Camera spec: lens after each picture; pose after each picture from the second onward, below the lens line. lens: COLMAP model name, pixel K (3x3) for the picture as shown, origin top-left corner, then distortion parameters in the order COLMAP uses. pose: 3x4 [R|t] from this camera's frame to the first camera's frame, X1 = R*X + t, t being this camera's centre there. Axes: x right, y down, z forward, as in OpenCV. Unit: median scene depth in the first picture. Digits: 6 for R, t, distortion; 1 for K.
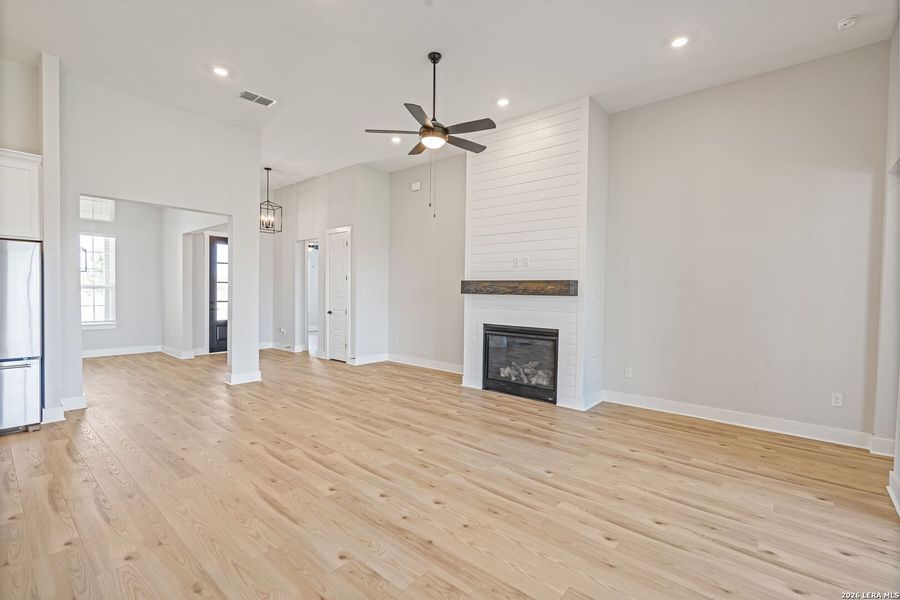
lens RADIAL K [[409.9, 0, 450.0], [0, 409.9, 300.0], [0, 0, 1]] dist [-0.000735, 0.000582]
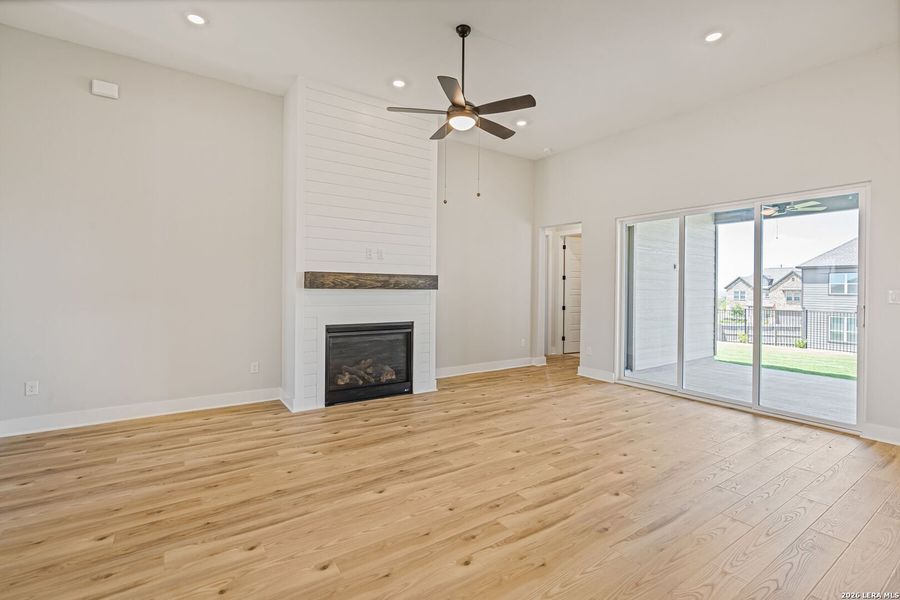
lens RADIAL K [[415.9, 0, 463.3], [0, 415.9, 290.8], [0, 0, 1]] dist [-0.001965, -0.000139]
pose [[0.243509, -0.021997, 0.969649, -0.877160], [0.011579, 0.999737, 0.019772, -0.031618], [-0.969830, 0.006413, 0.243700, 0.732262]]
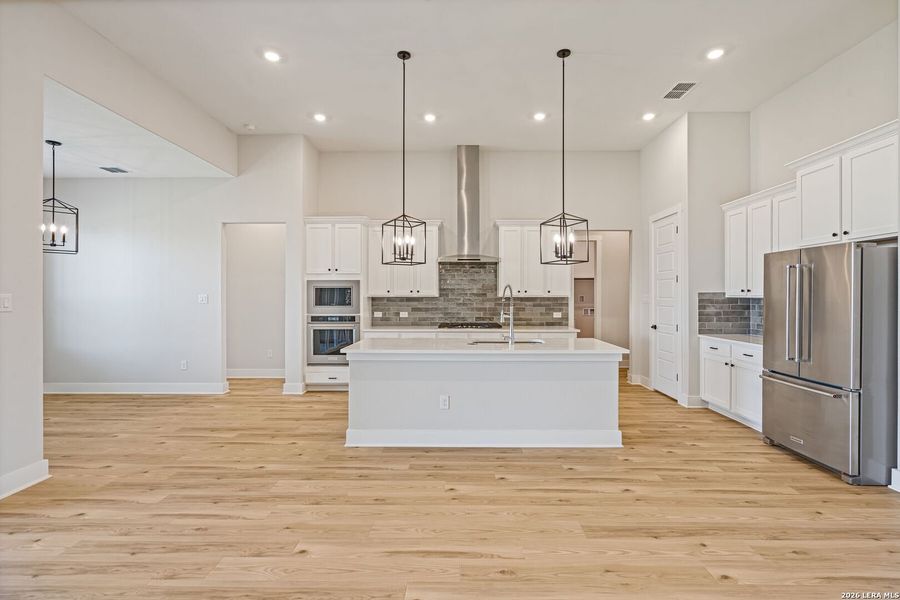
lens RADIAL K [[416.9, 0, 456.4], [0, 416.9, 294.9], [0, 0, 1]] dist [-0.003634, -0.000148]
pose [[-0.766839, -0.018540, -0.641572, 0.064110], [-0.024836, 0.999691, 0.000796, -0.018508], [0.641359, 0.016544, -0.767062, 1.016032]]
